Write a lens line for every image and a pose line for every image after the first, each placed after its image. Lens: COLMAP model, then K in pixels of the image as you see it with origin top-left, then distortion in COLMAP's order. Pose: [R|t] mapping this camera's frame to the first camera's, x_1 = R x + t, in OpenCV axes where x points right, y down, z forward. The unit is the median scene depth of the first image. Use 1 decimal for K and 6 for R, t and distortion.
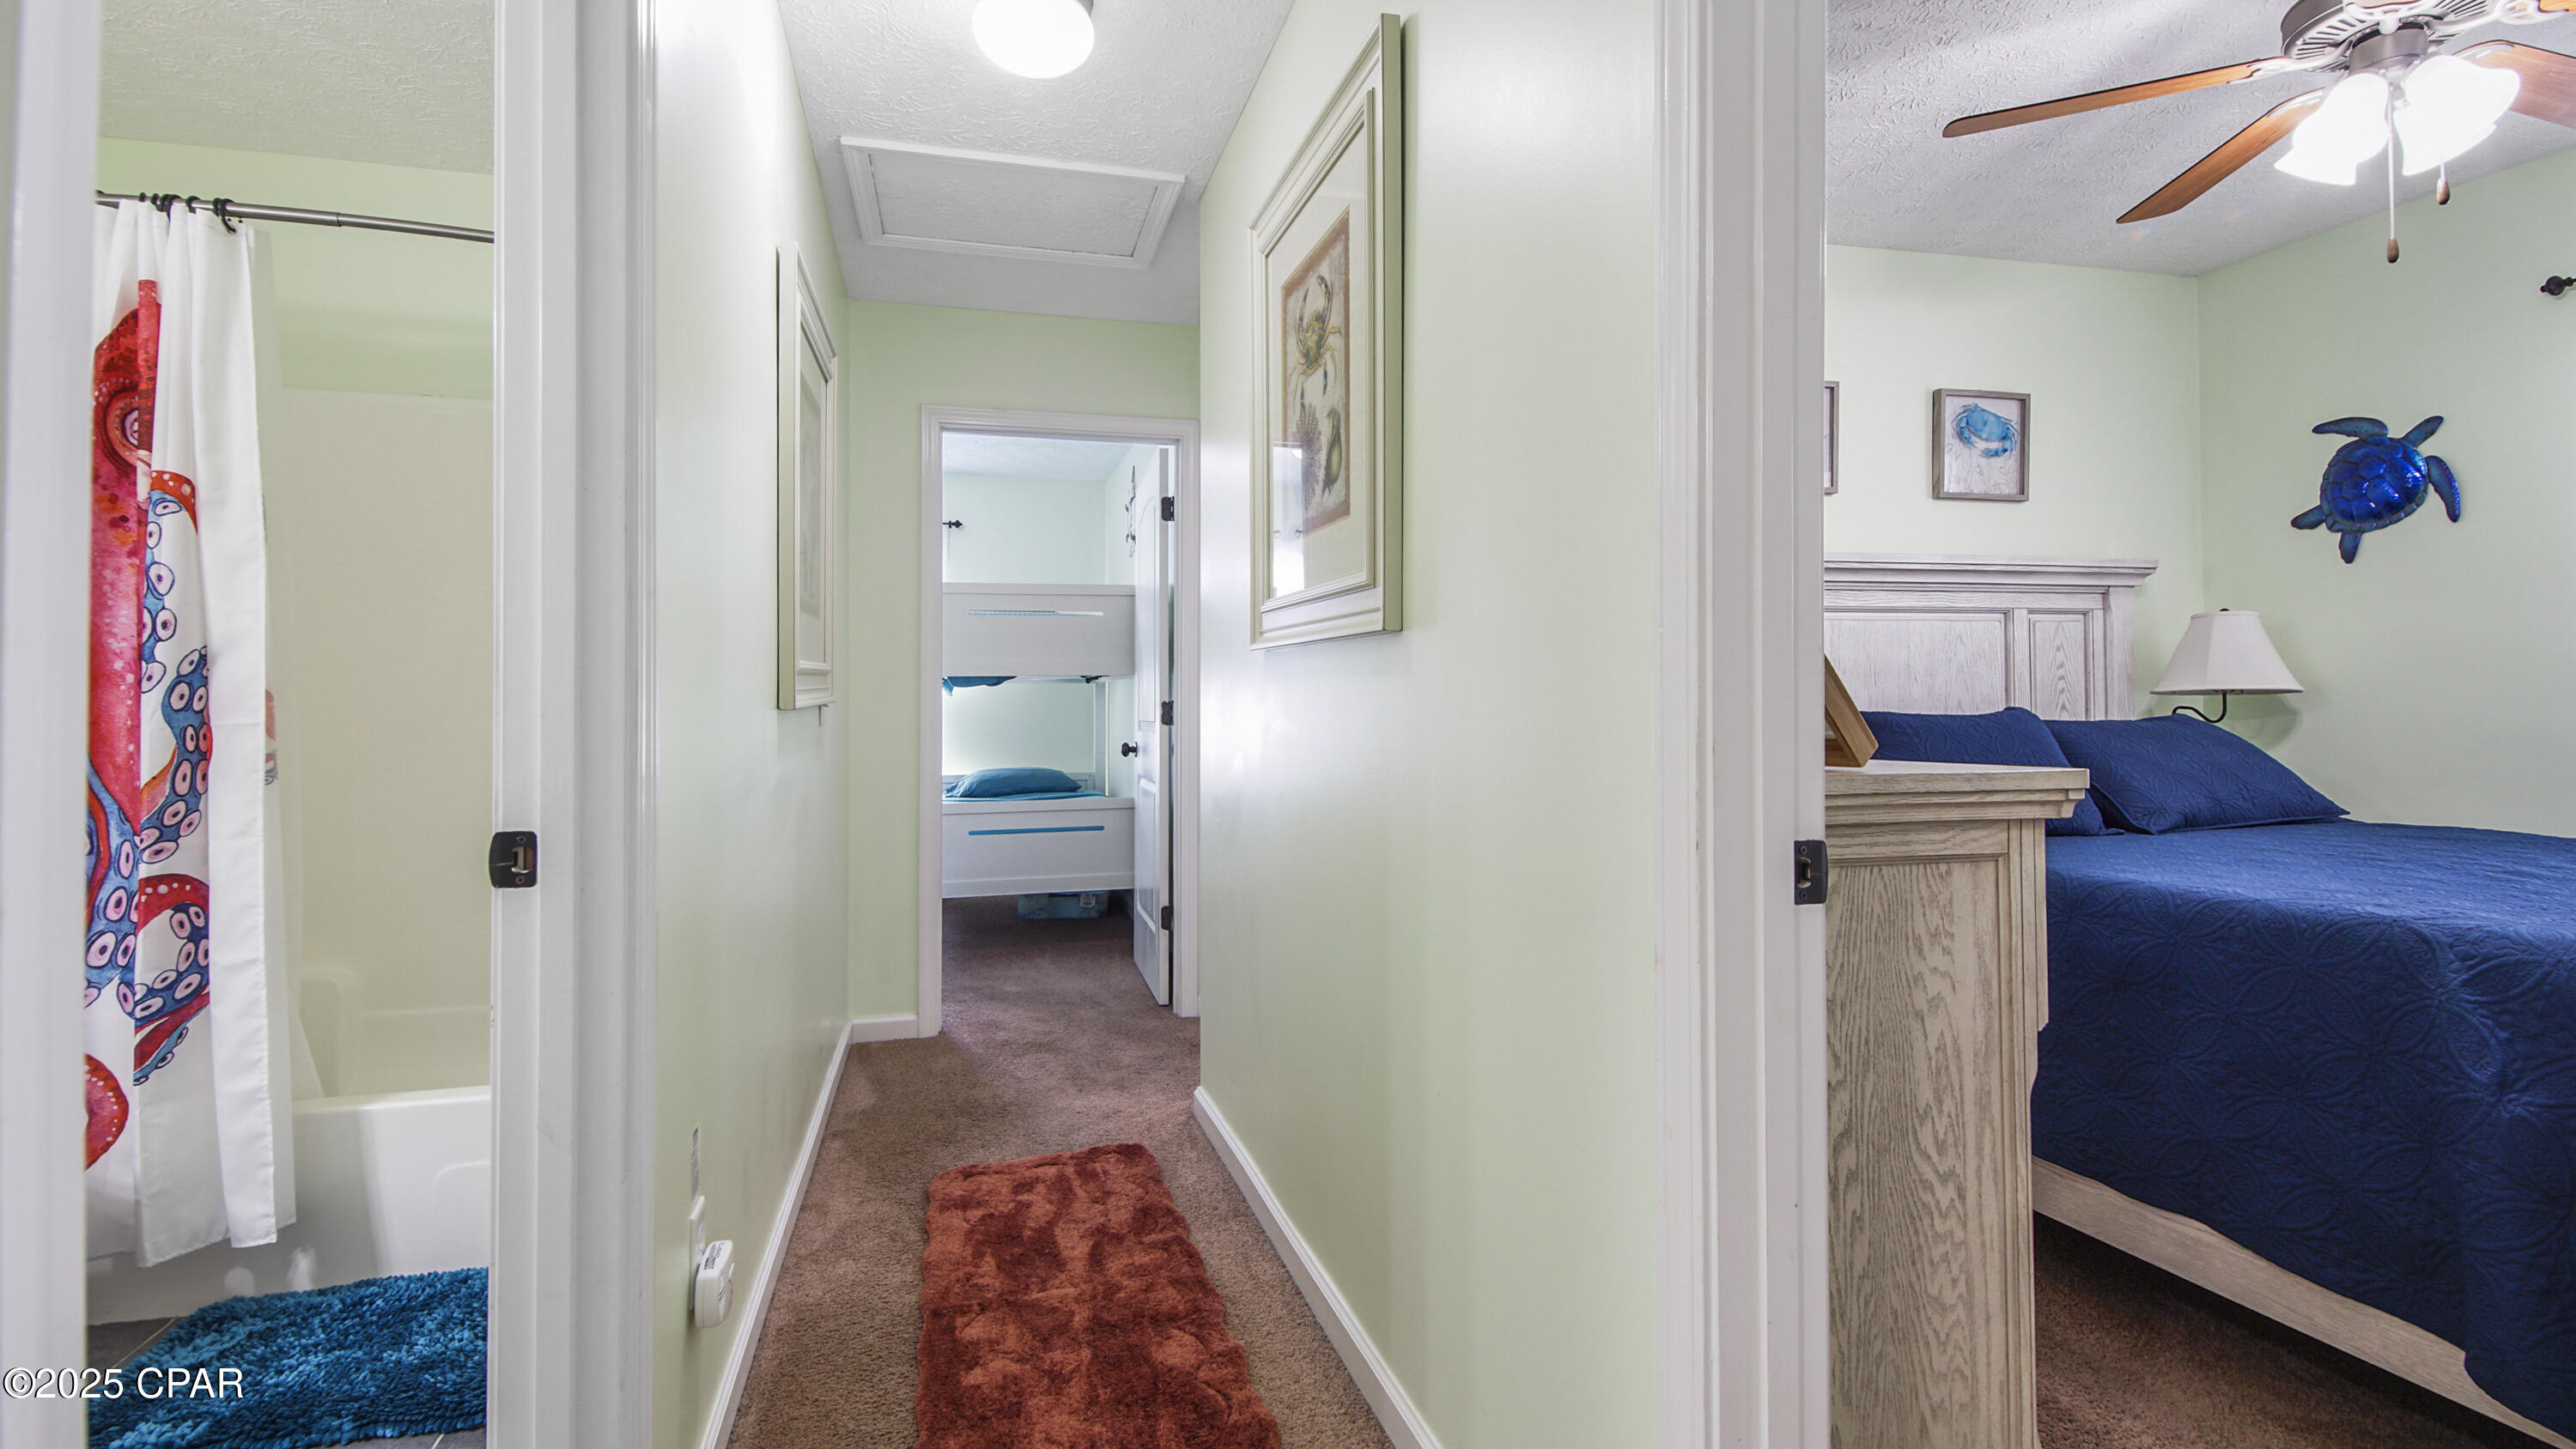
lens RADIAL K [[1189.3, 0, 1261.3], [0, 1189.3, 708.5], [0, 0, 1]] dist [0.032229, -0.019963]
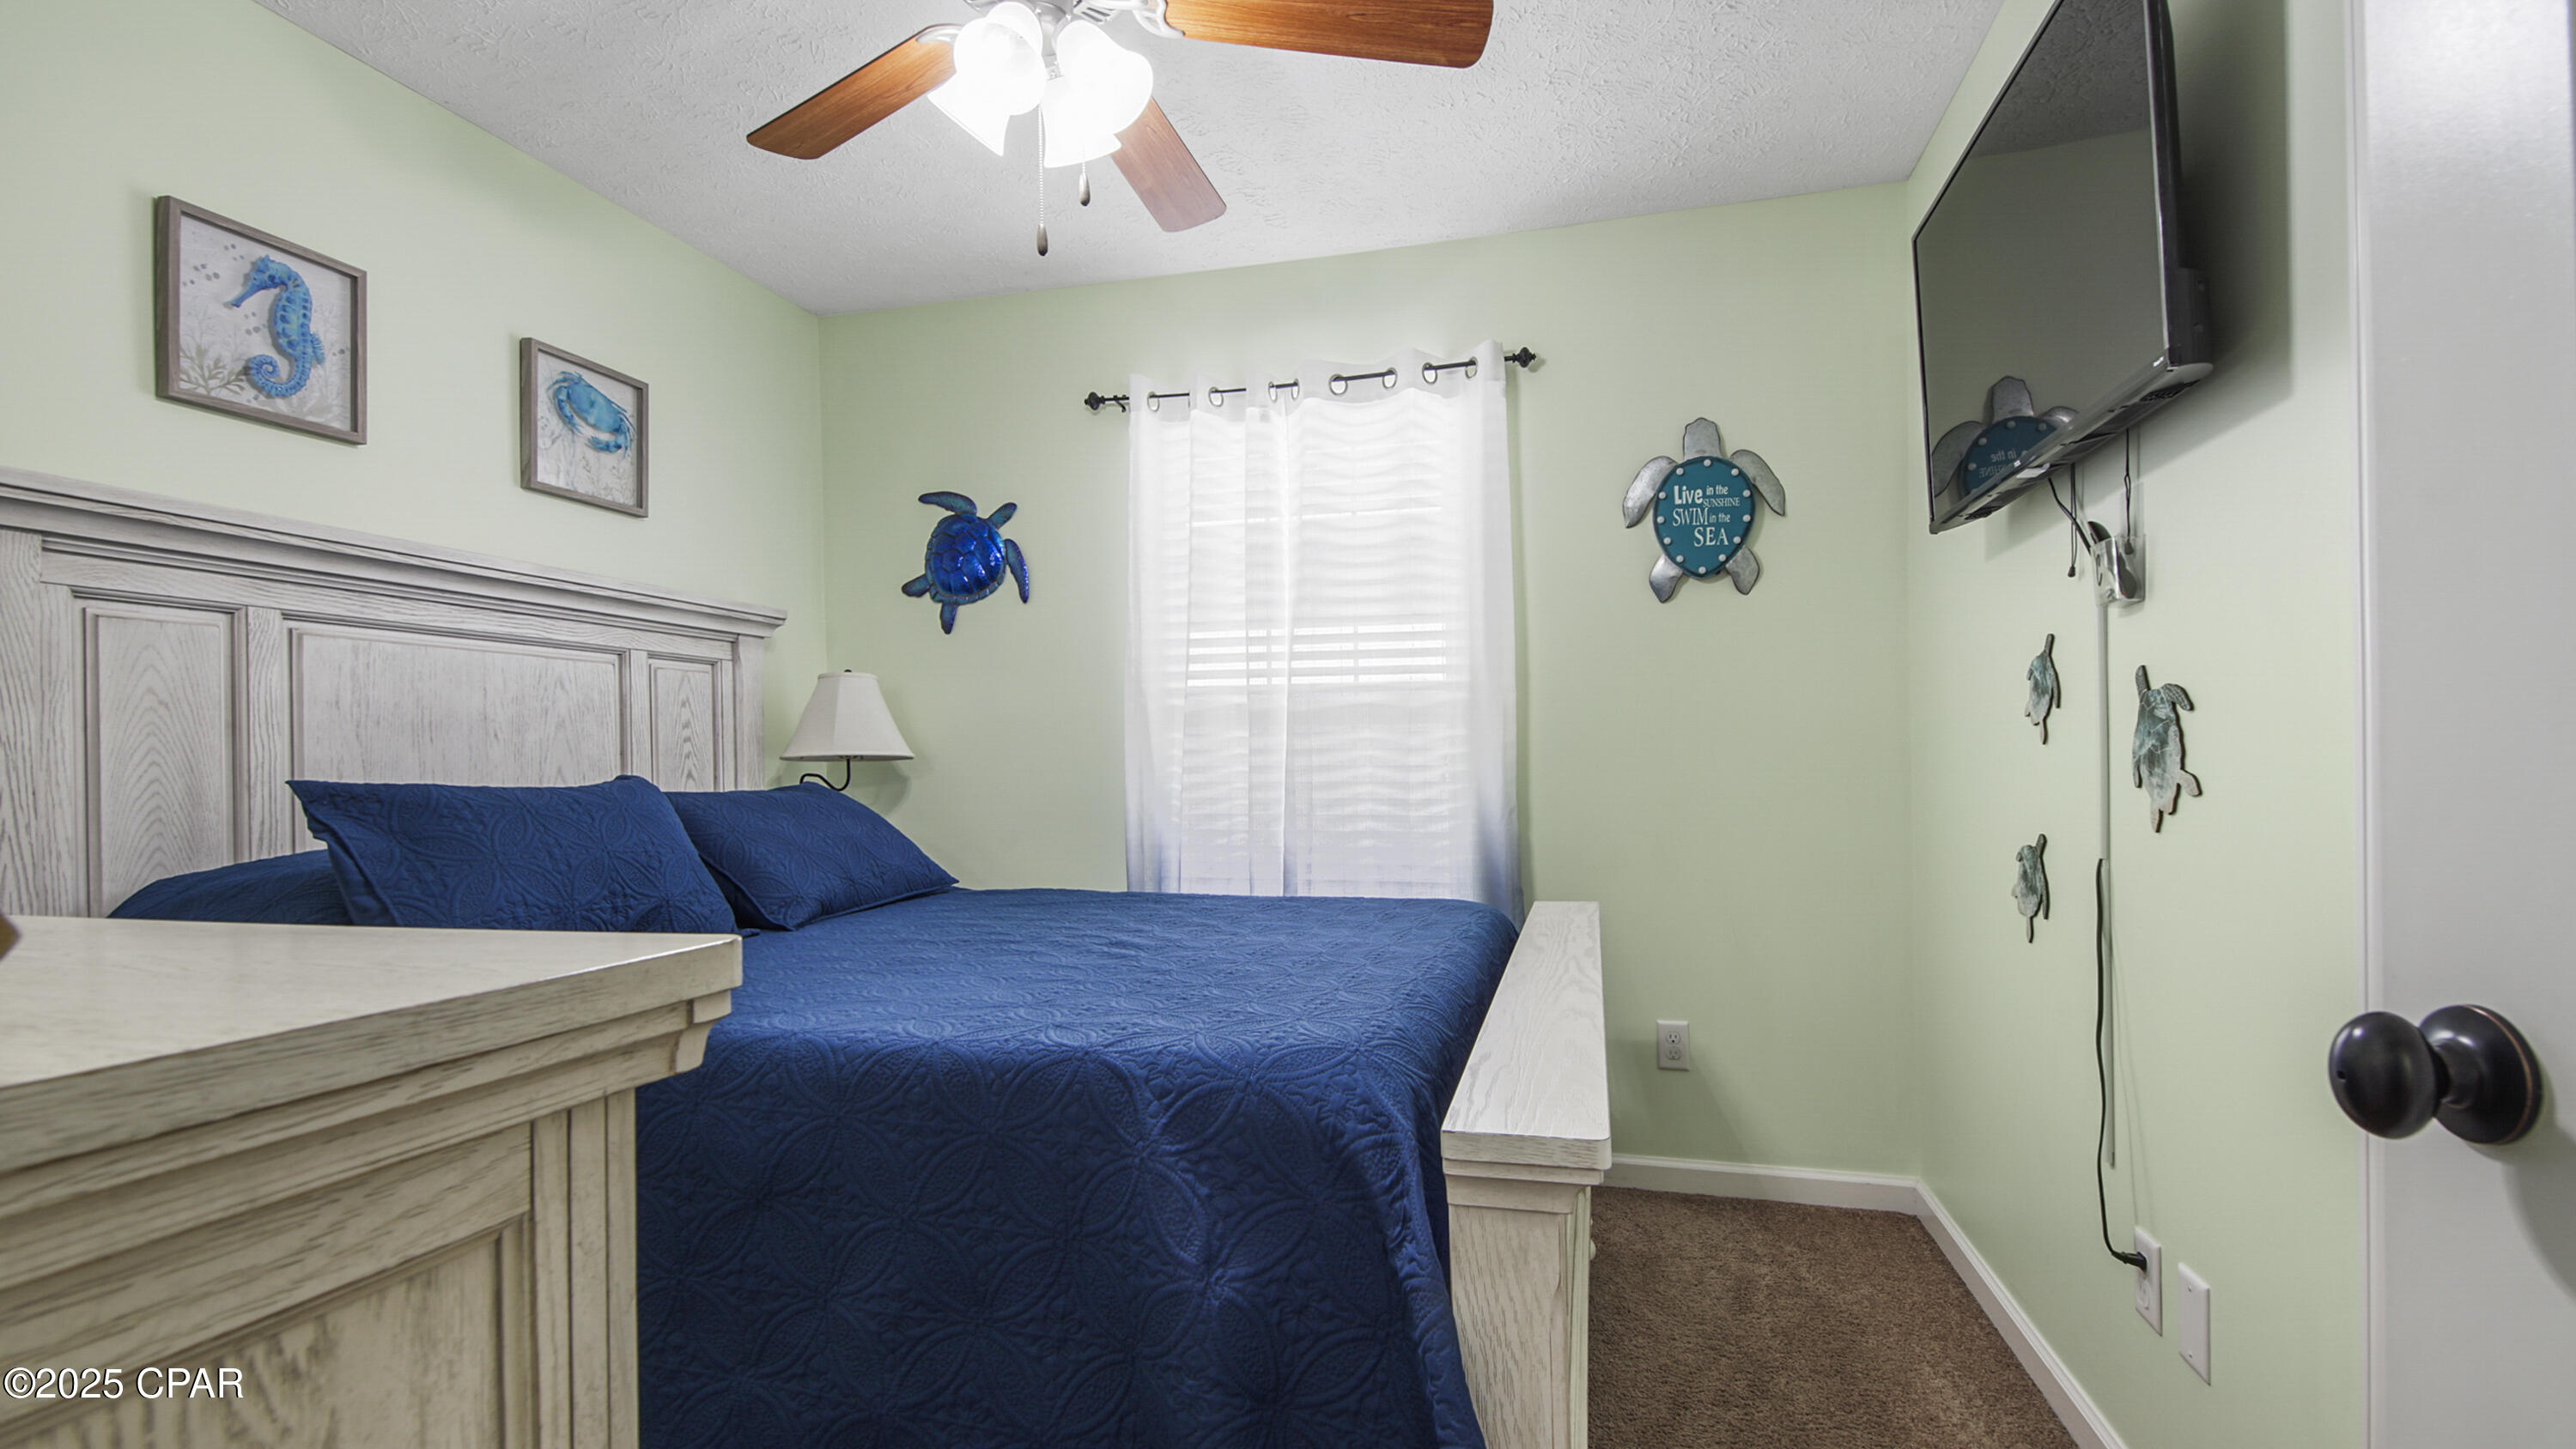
lens RADIAL K [[1182.7, 0, 1261.1], [0, 1182.7, 761.9], [0, 0, 1]] dist [0.059315, -0.041255]
pose [[0.512047, 0.004868, 0.858943, 0.176082], [0.004670, 0.999953, -0.008451, -0.001457], [-0.858945, 0.008338, 0.512001, 0.262198]]
